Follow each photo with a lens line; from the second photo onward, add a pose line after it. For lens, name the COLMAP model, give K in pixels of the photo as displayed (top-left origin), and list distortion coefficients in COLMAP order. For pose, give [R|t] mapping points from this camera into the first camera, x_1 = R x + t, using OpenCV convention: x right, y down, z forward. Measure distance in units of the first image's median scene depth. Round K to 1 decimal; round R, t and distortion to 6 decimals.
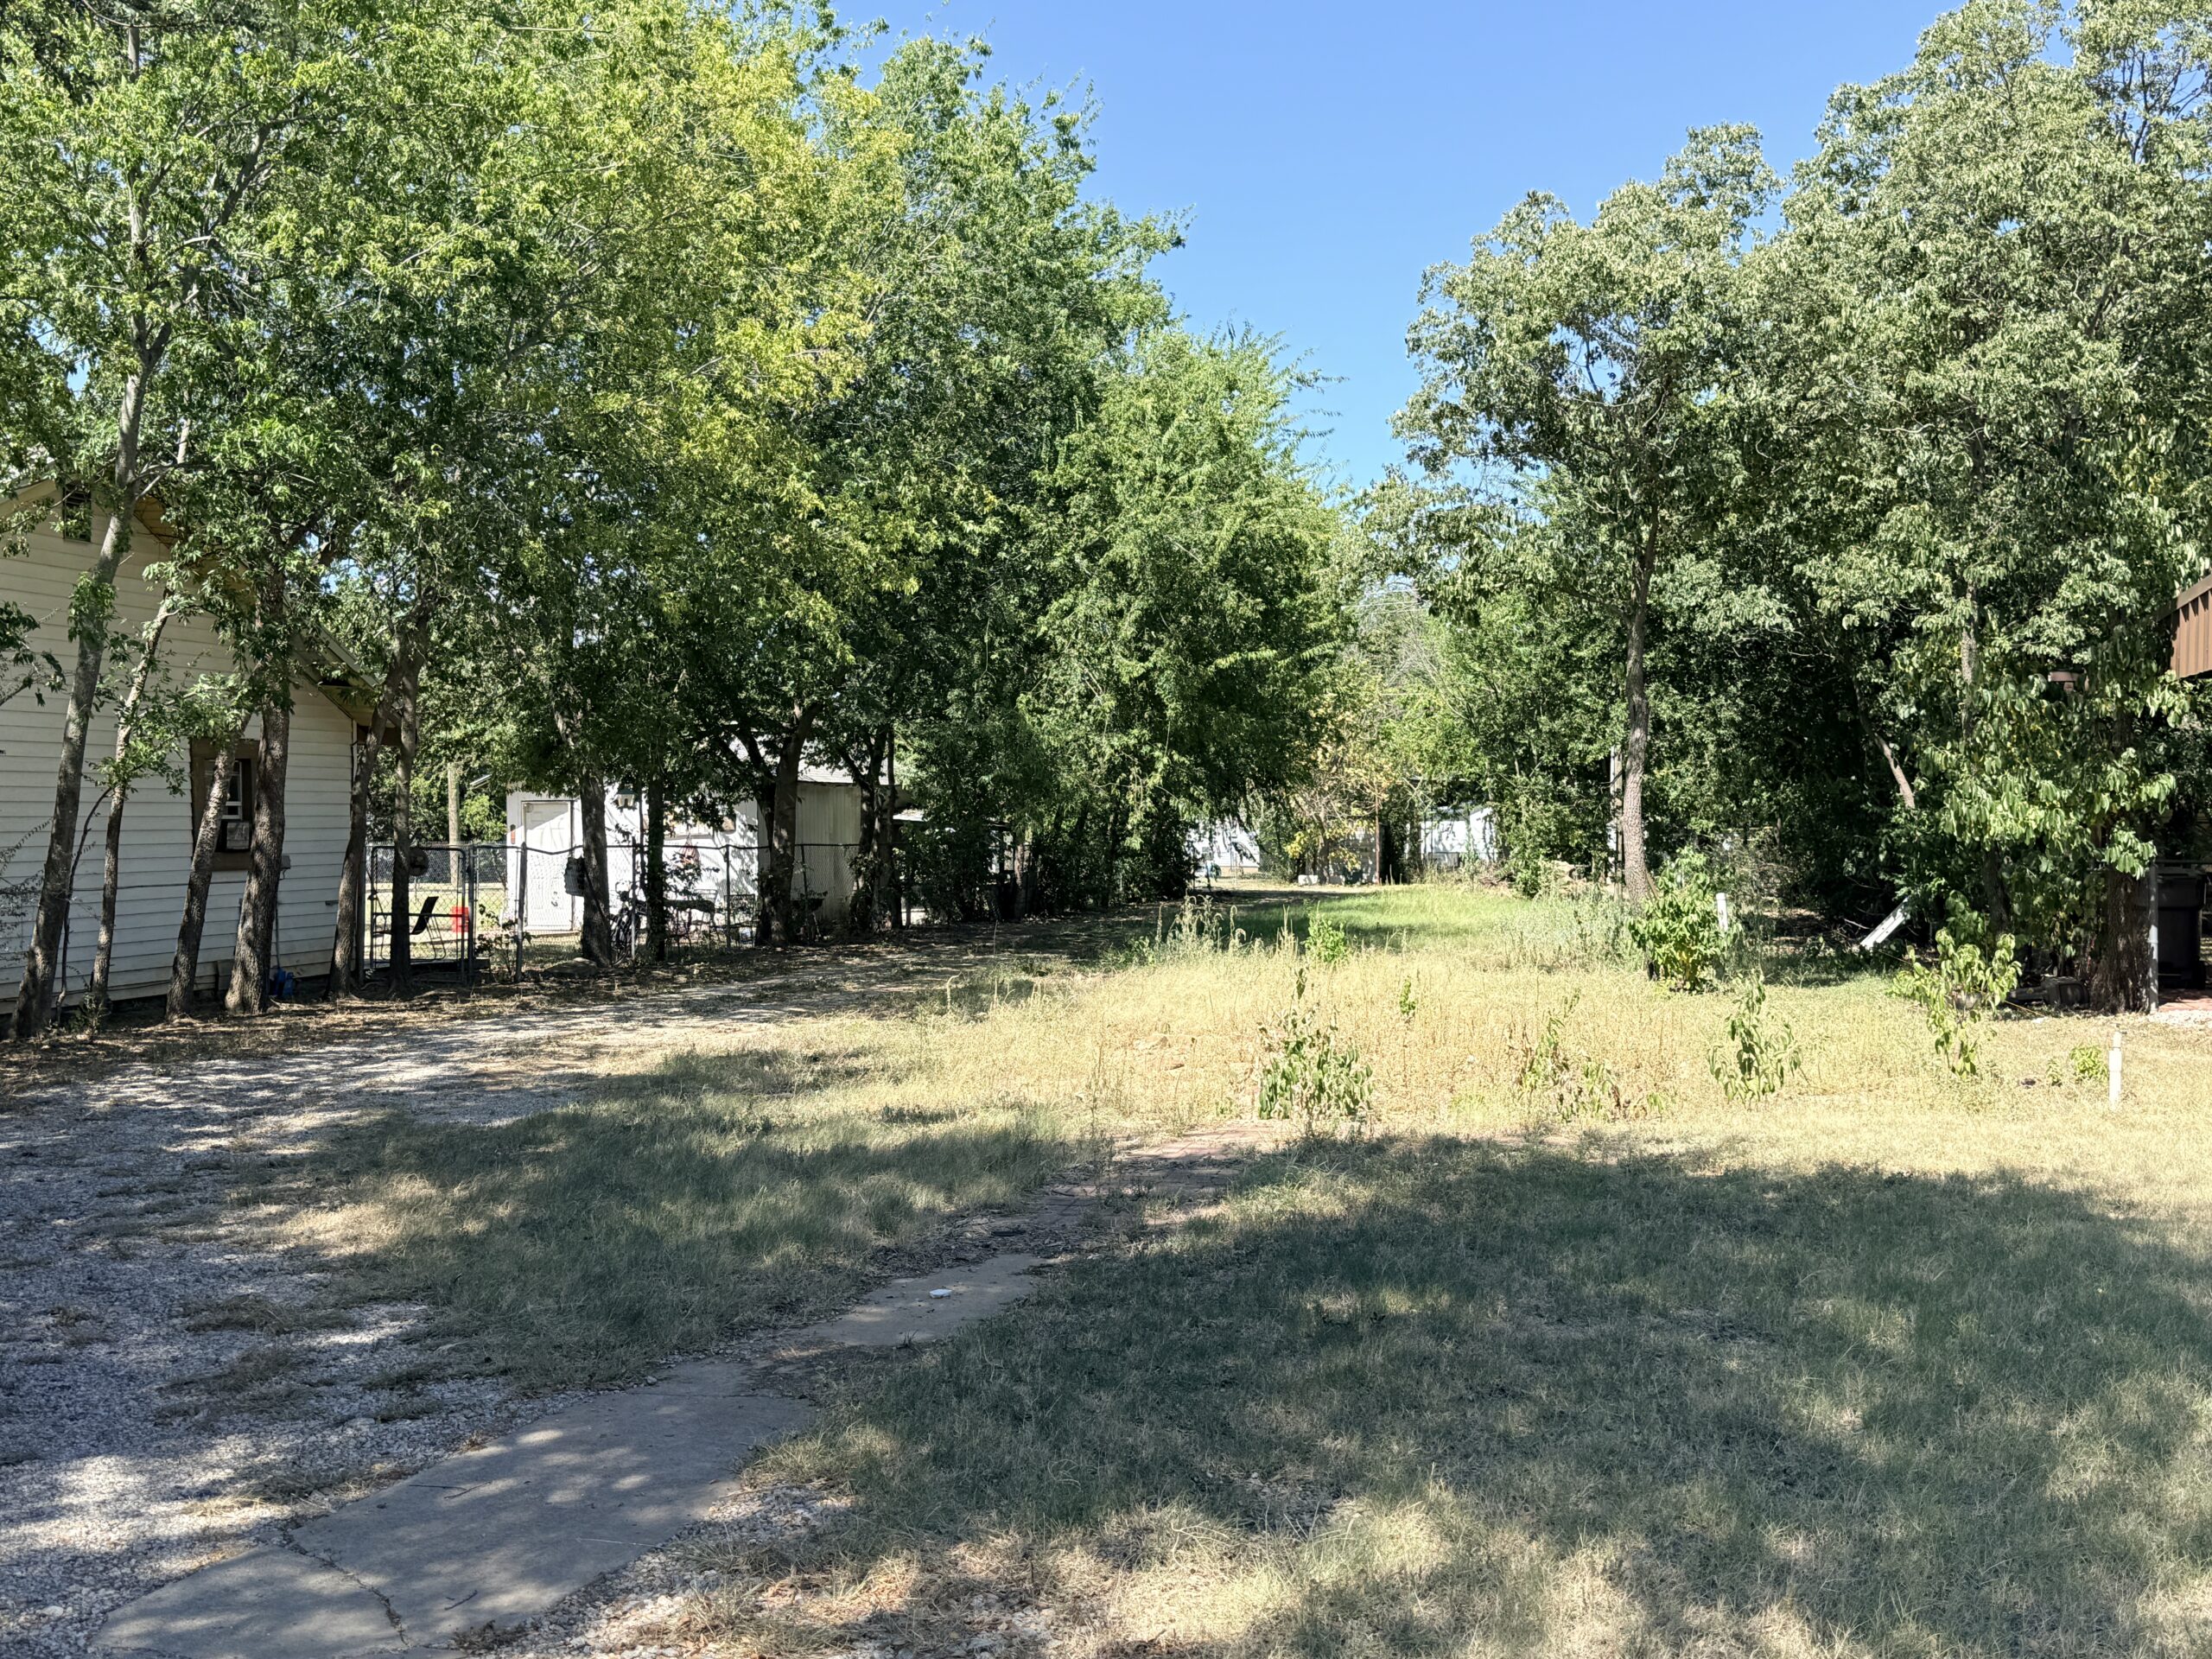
lens RADIAL K [[2292.0, 0, 1104.7], [0, 2292.0, 838.2], [0, 0, 1]] dist [0.230419, -0.521603]
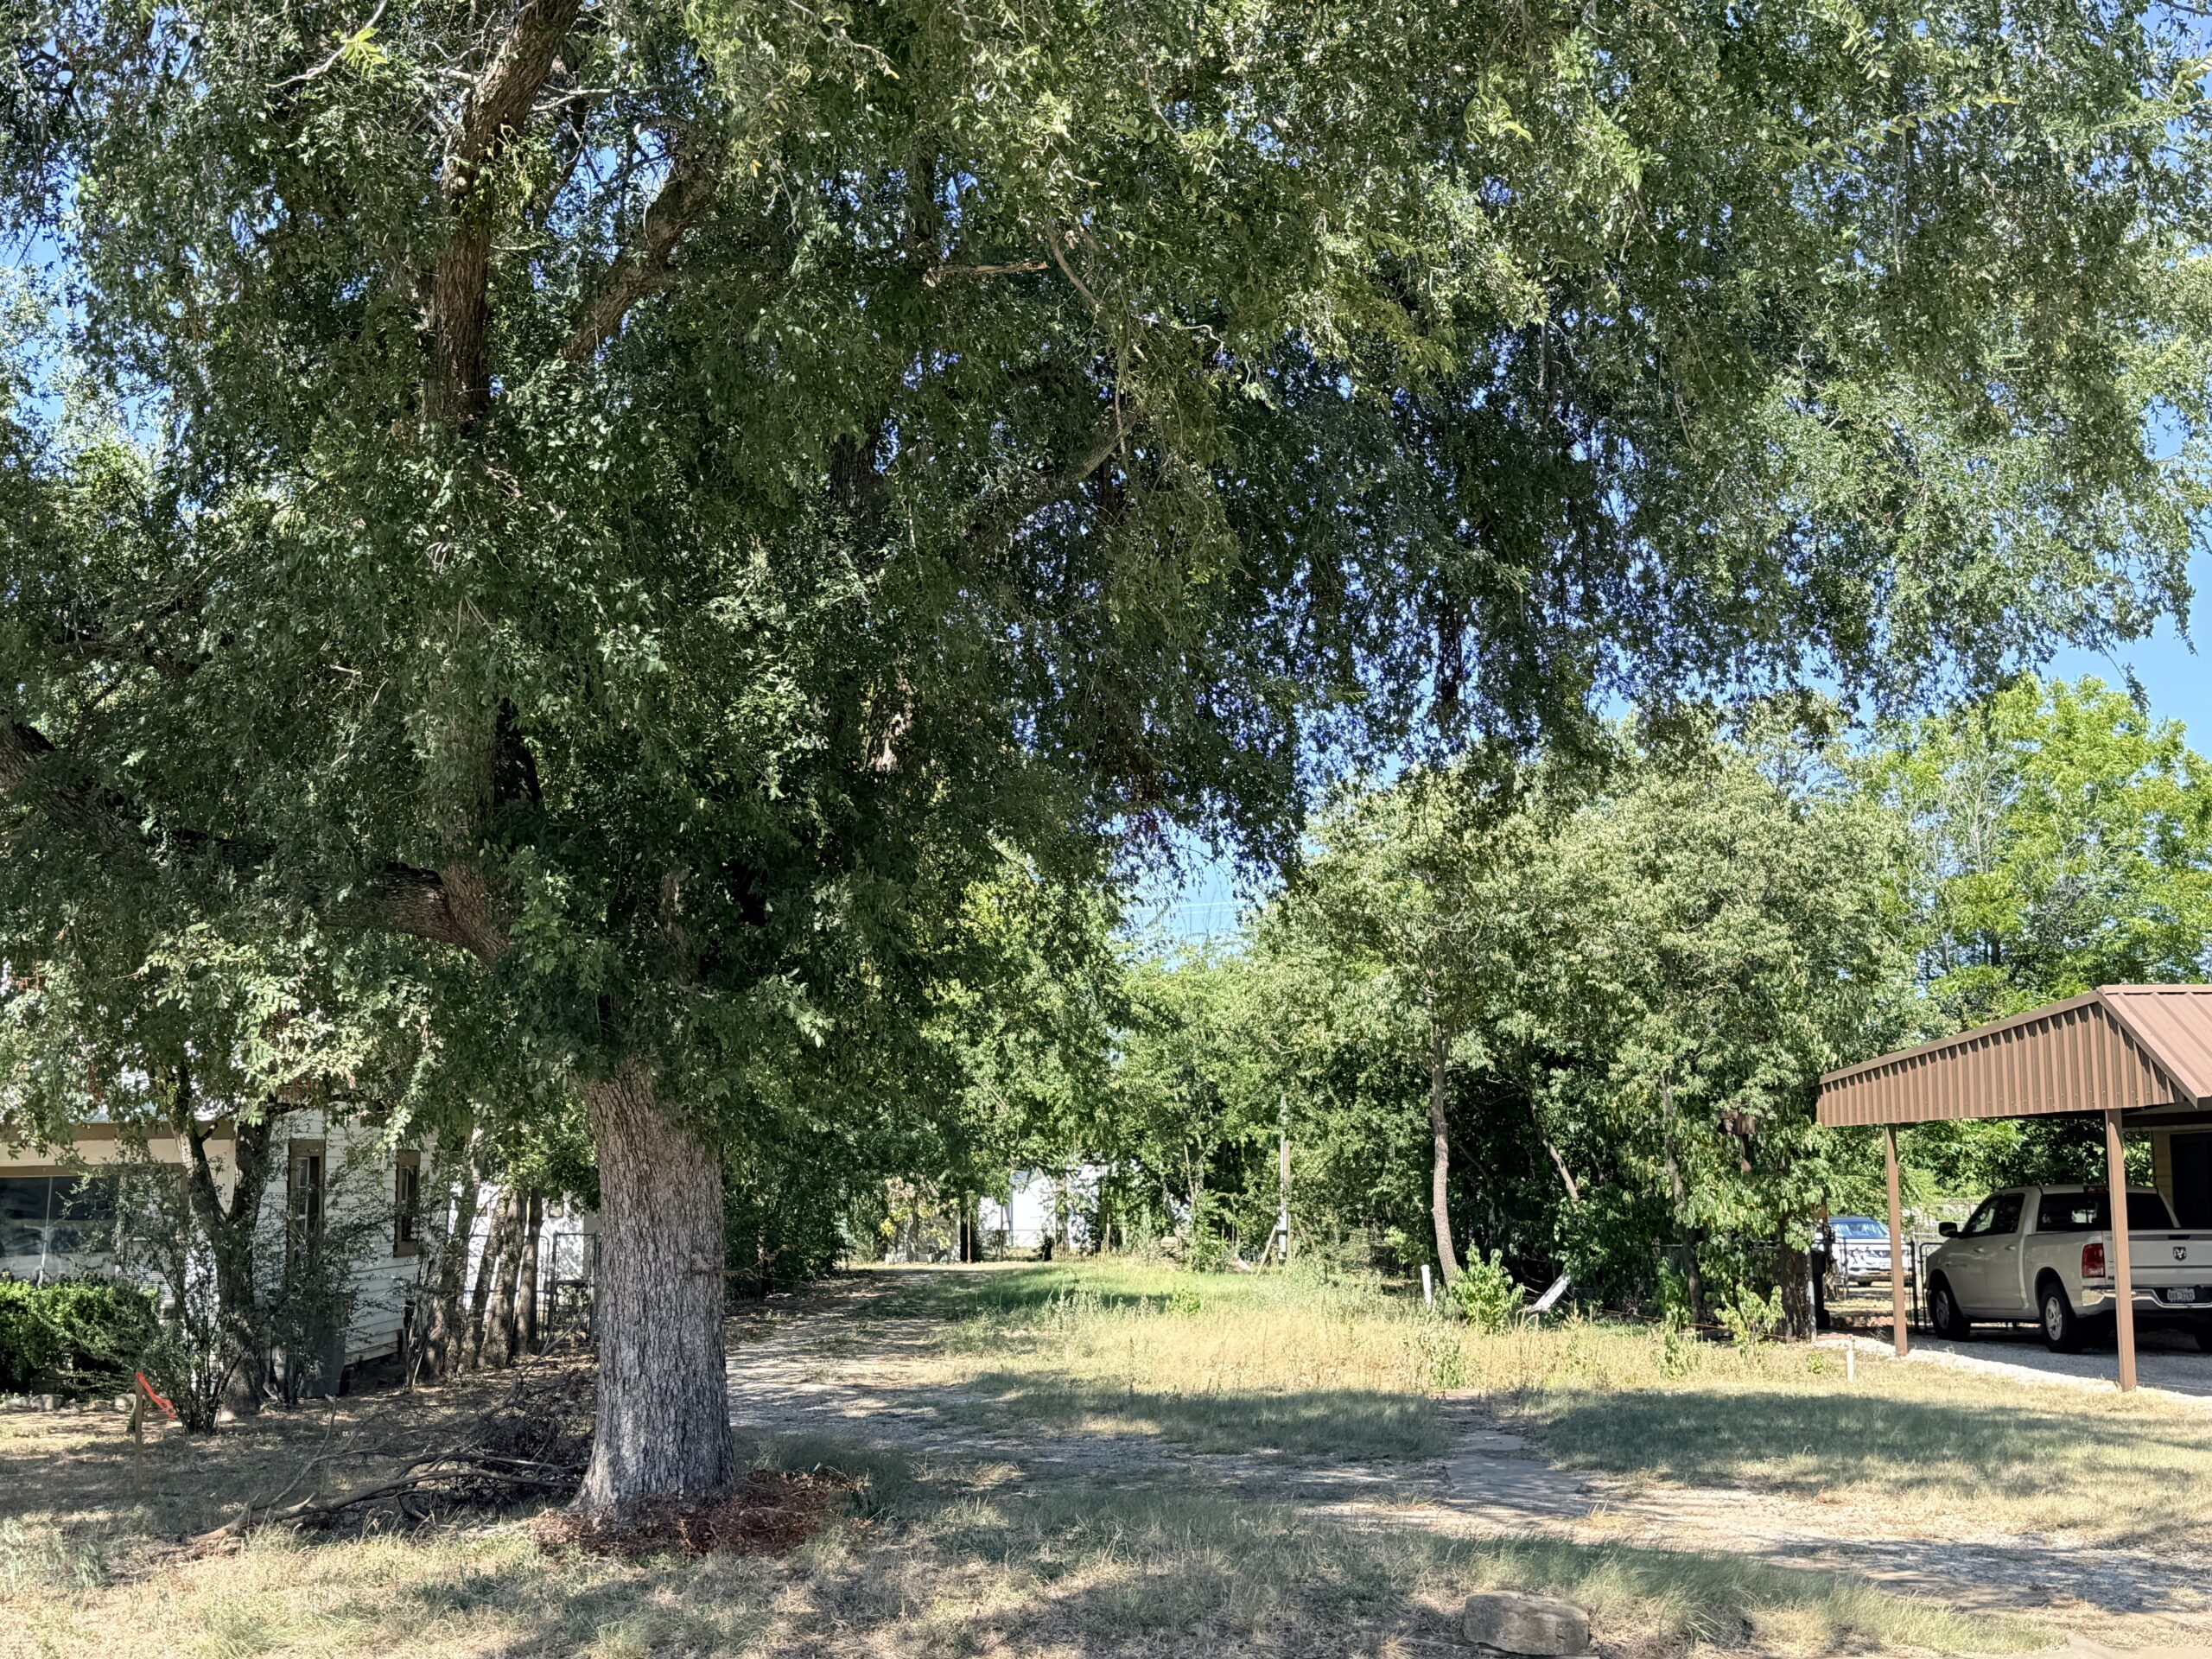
lens RADIAL K [[2550.2, 0, 1106.0], [0, 2550.2, 829.5], [0, 0, 1]] dist [0.125332, -0.136241]
pose [[0.969655, 0.034939, 0.241968, -0.356634], [0.001212, 0.989036, -0.147668, -0.007390], [-0.244474, 0.143480, 0.958982, -0.475088]]
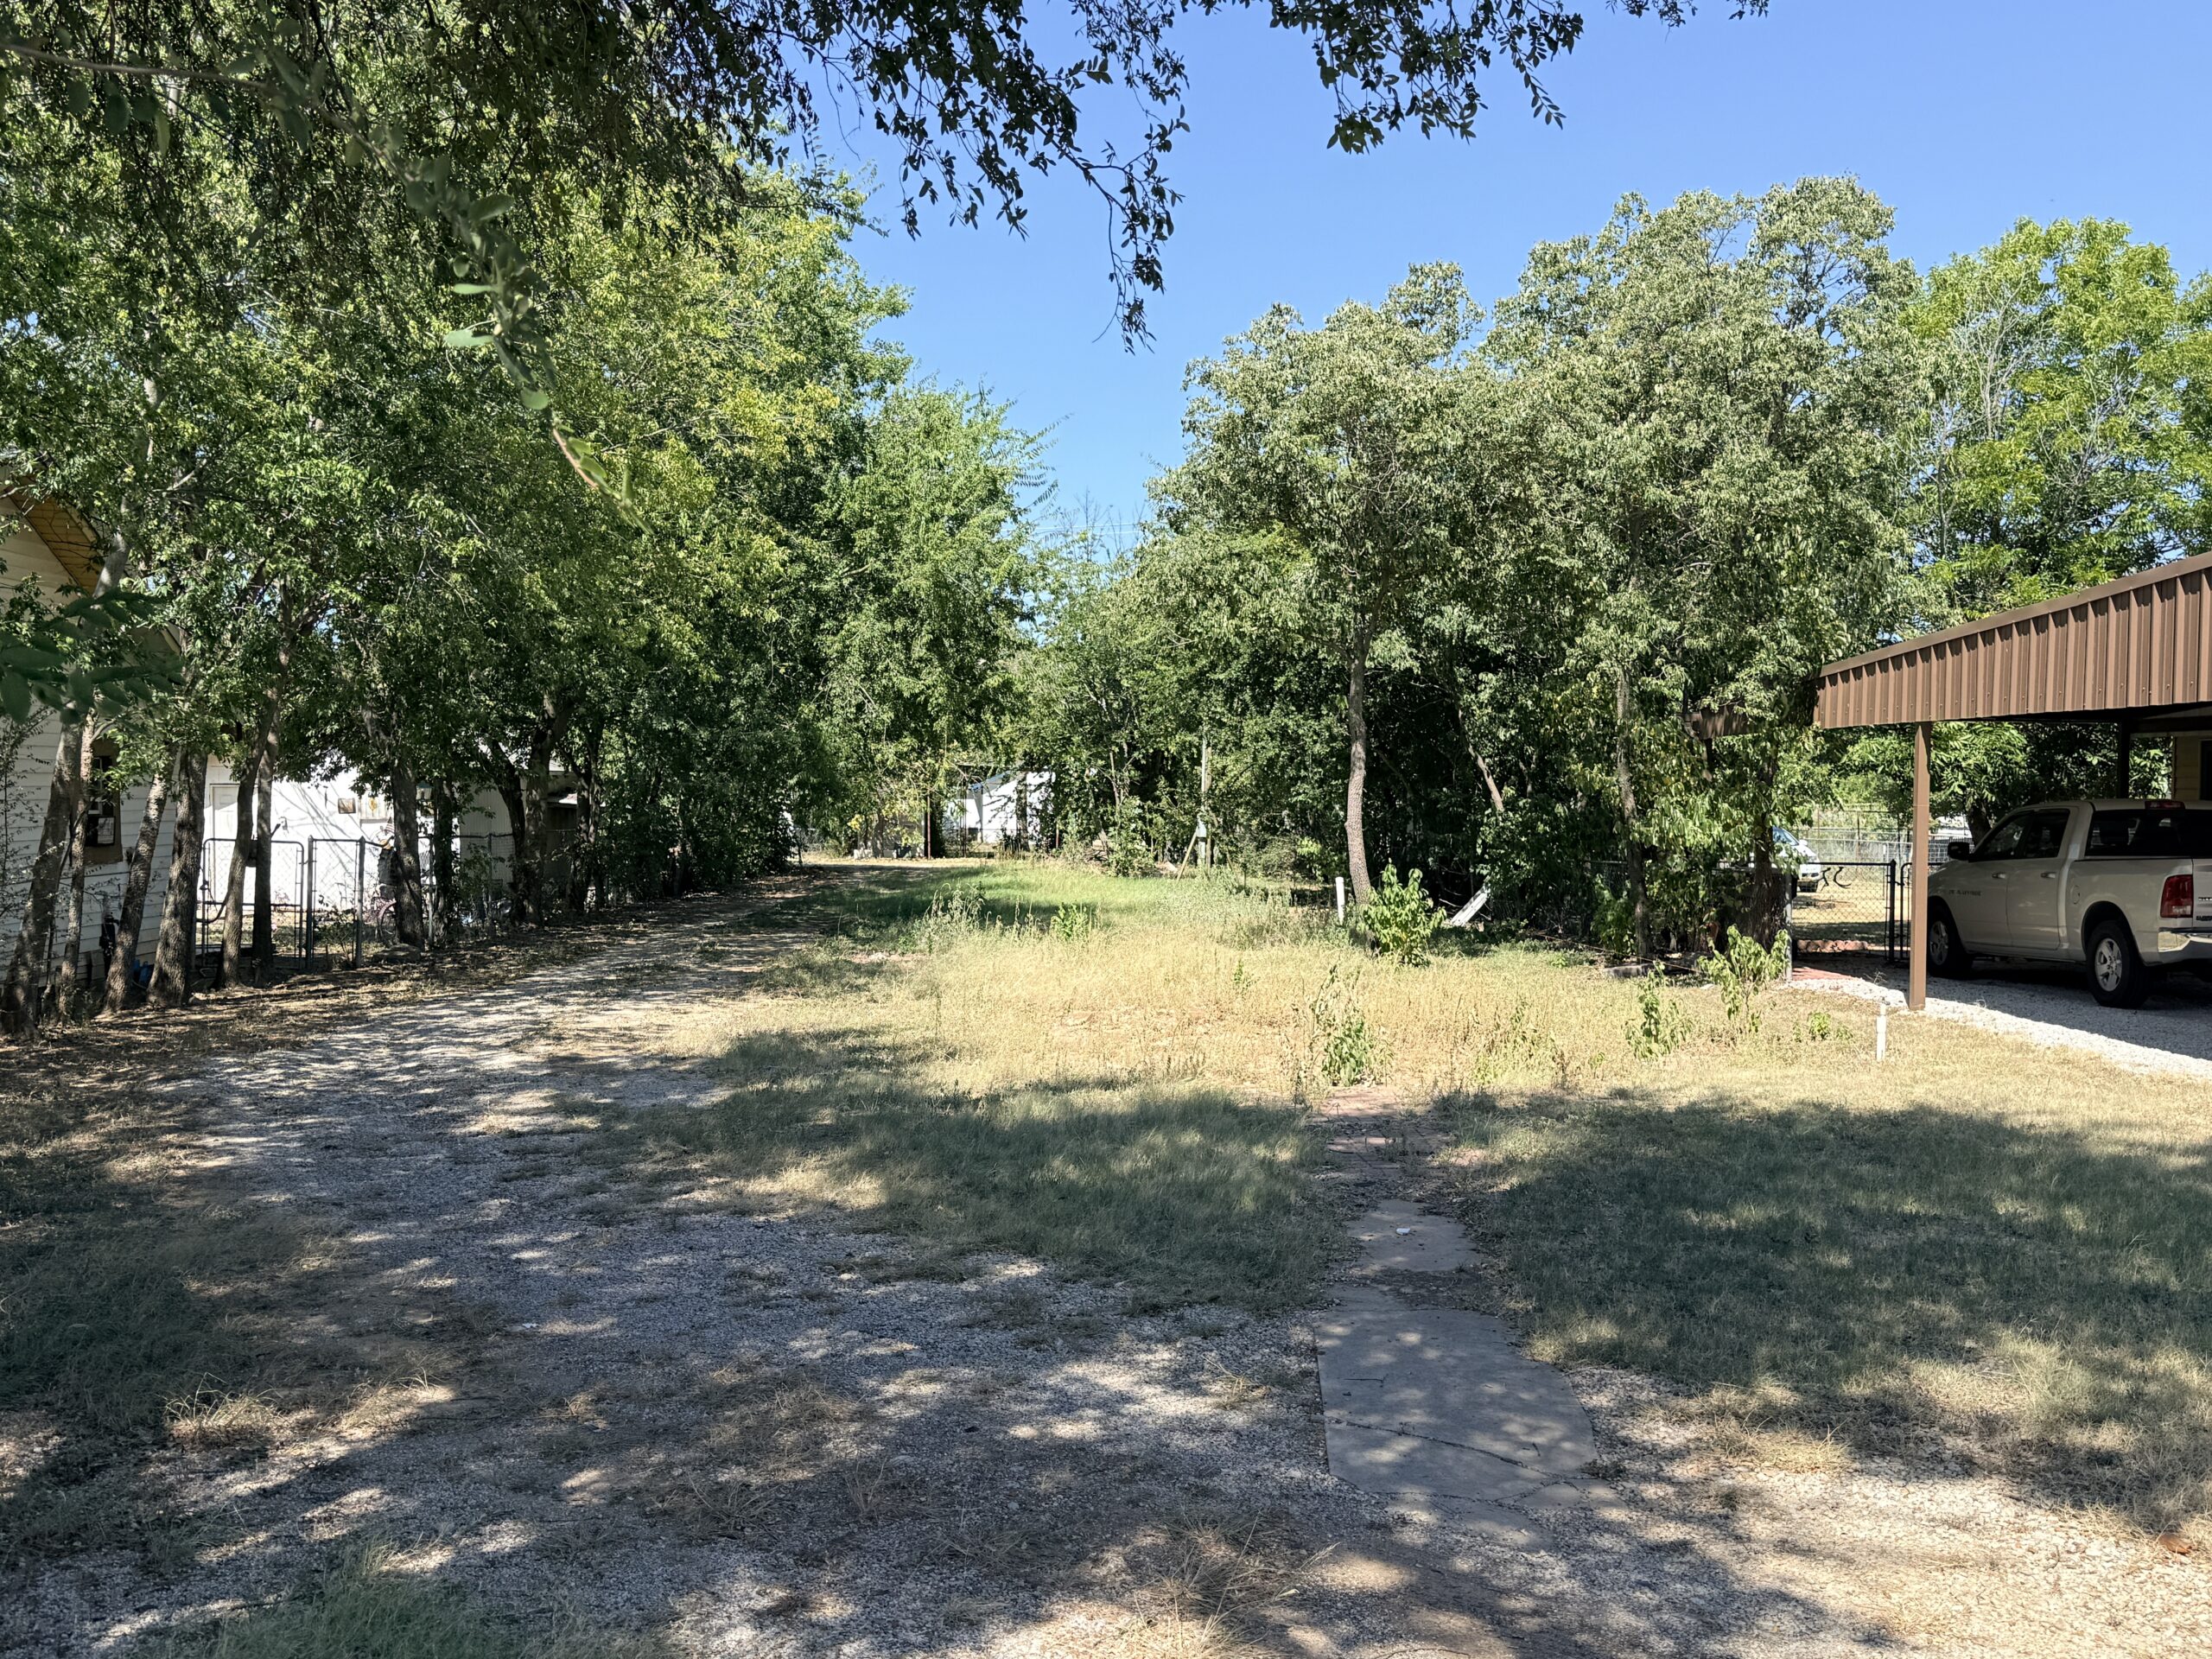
lens RADIAL K [[2095.7, 0, 1115.4], [0, 2095.7, 849.0], [0, 0, 1]] dist [0.233333, -0.581976]
pose [[0.967043, 0.004272, 0.254576, -0.182856], [-0.009329, 0.999782, 0.018660, -0.014885], [-0.254440, -0.020420, 0.966873, -0.049572]]
